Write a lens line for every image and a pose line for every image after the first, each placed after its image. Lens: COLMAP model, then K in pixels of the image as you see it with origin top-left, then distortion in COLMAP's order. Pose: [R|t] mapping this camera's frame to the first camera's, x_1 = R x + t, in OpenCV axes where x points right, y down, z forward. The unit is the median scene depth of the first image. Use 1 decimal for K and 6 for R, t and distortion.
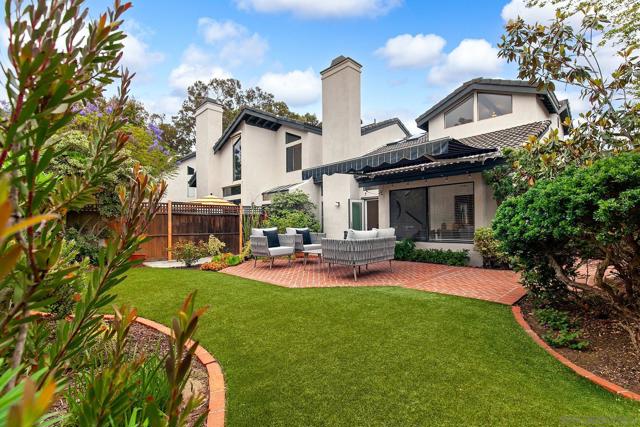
lens RADIAL K [[294.9, 0, 320.8], [0, 294.9, 220.5], [0, 0, 1]] dist [0.000272, -0.000338]
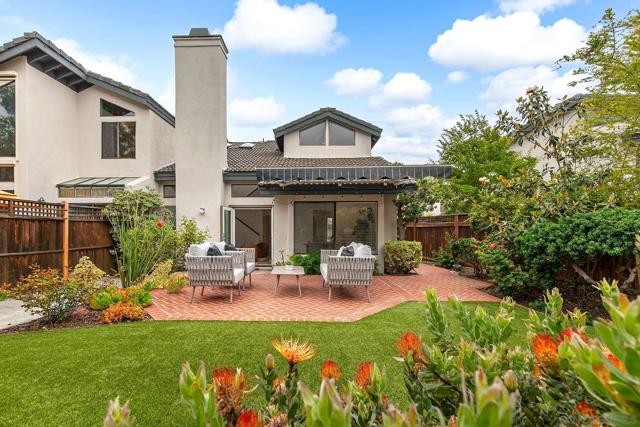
lens RADIAL K [[298.3, 0, 318.5], [0, 298.3, 233.7], [0, 0, 1]] dist [0.001796, 0.000109]
pose [[0.726276, 0.011690, 0.687304, -0.269874], [-0.020232, 0.999786, 0.004374, -0.003178], [-0.687106, -0.017082, 0.726356, 0.183273]]
